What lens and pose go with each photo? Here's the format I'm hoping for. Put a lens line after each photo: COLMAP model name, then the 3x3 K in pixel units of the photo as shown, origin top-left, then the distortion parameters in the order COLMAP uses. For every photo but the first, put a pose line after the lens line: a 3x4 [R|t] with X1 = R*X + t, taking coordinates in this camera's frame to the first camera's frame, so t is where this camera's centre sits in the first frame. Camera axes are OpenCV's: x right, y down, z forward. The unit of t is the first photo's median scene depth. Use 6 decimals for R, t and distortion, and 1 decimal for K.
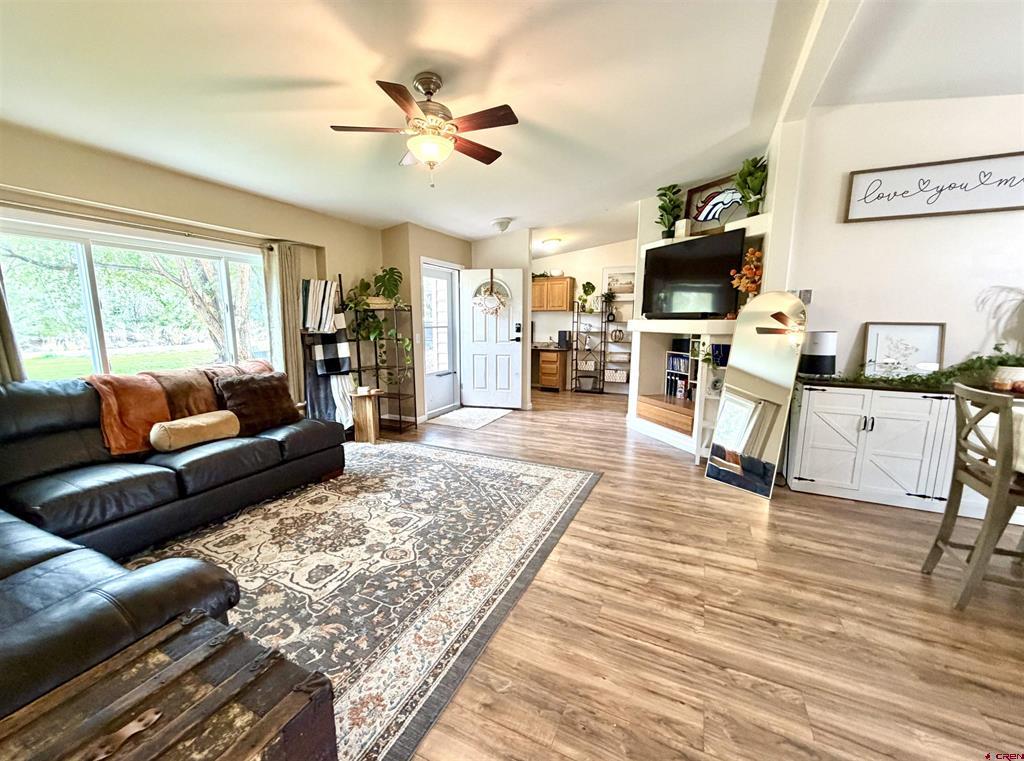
lens RADIAL K [[407.0, 0, 506.2], [0, 407.0, 384.6], [0, 0, 1]] dist [-0.001980, 0.001140]
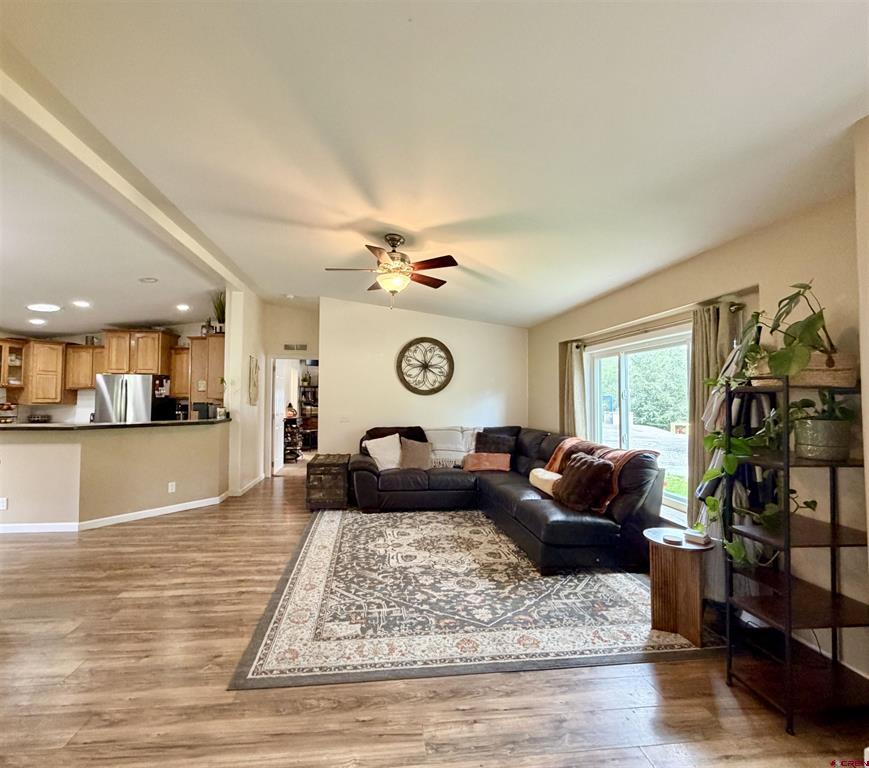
lens RADIAL K [[407.4, 0, 410.1], [0, 407.4, 384.1], [0, 0, 1]] dist [-0.002862, 0.001822]
pose [[-0.852524, -0.026550, -0.522014, 0.322559], [-0.089915, 0.991270, 0.096428, -0.255581], [0.514897, 0.129144, -0.847469, 1.519134]]
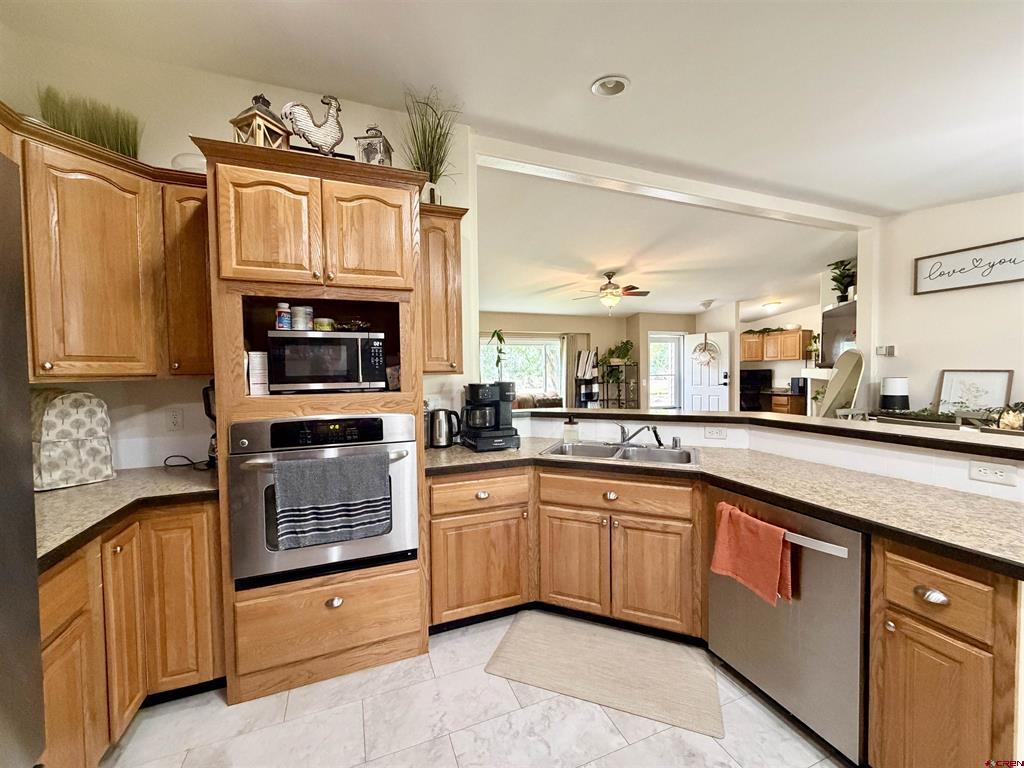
lens RADIAL K [[407.0, 0, 508.5], [0, 407.0, 383.9], [0, 0, 1]] dist [-0.001980, 0.001140]
pose [[0.732035, 0.008591, -0.681213, 0.673537], [-0.088466, 0.992653, -0.082548, 0.098446], [0.675499, 0.120693, 0.727416, -0.713113]]
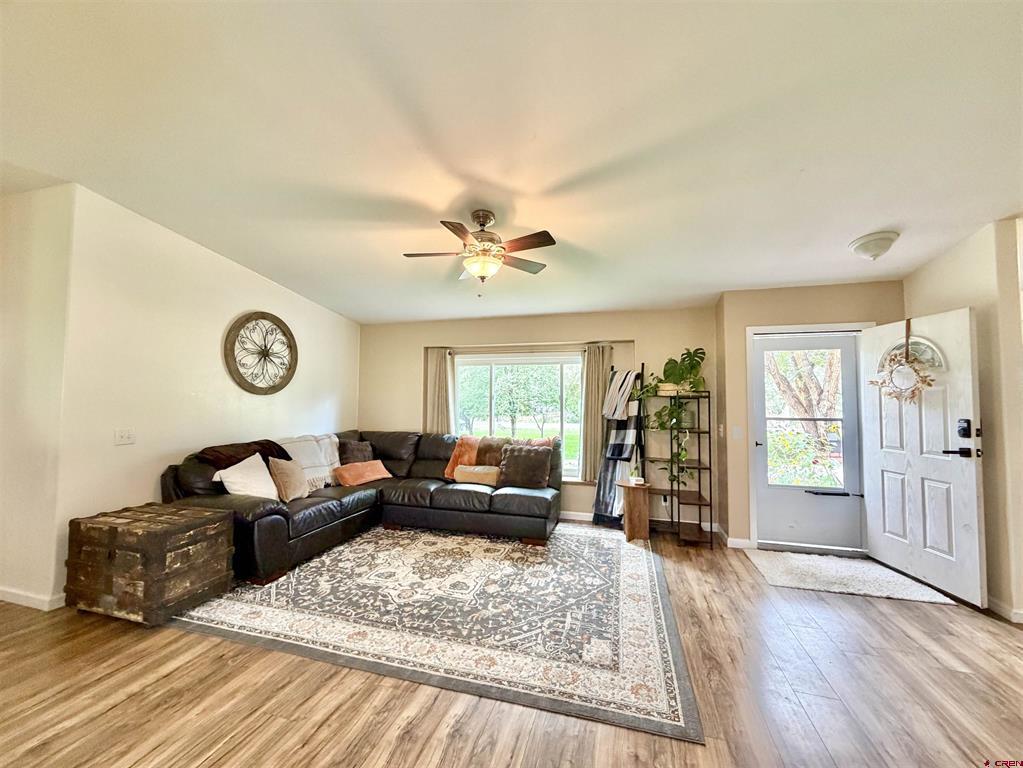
lens RADIAL K [[406.4, 0, 509.6], [0, 406.4, 385.0], [0, 0, 1]] dist [0.000283, -0.000240]
pose [[0.169750, -0.040582, -0.984651, 0.665720], [-0.159281, 0.984885, -0.068051, -0.116675], [0.972530, 0.168388, 0.160720, 0.641174]]
